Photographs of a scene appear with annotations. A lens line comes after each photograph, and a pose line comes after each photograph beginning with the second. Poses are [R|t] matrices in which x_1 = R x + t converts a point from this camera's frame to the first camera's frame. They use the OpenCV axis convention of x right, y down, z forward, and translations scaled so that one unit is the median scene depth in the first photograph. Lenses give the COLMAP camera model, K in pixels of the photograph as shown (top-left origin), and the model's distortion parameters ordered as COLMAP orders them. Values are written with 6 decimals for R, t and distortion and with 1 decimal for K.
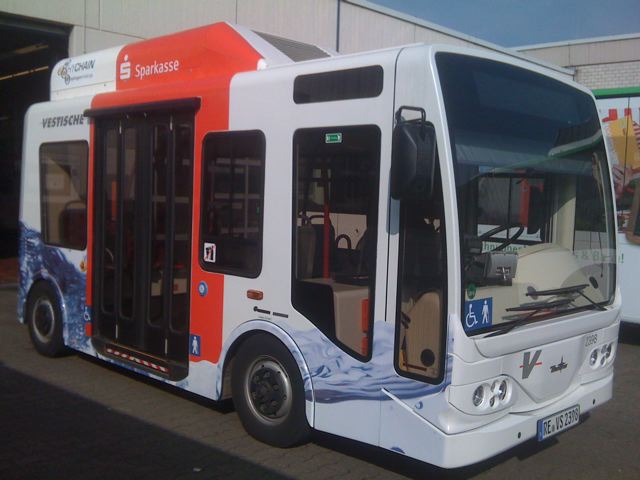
lens RADIAL K [[713.3, 0, 318.1], [0, 713.3, 240.4], [0, 0, 1]] dist [0.013862, 0.000000]
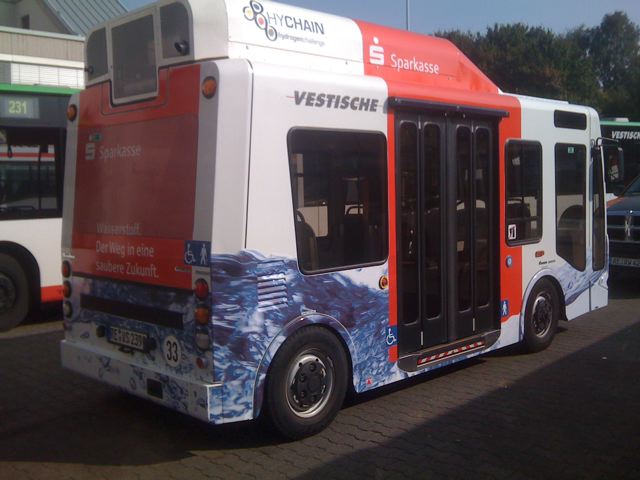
lens RADIAL K [[713.3, 0, 317.6], [0, 713.3, 241.8], [0, 0, 1]] dist [0.013862, 0.000000]
pose [[0.015167, -0.106451, 0.994202, -1.234241], [0.088960, 0.990517, 0.104699, -0.112873], [-0.995920, 0.086856, 0.024493, 1.125404]]
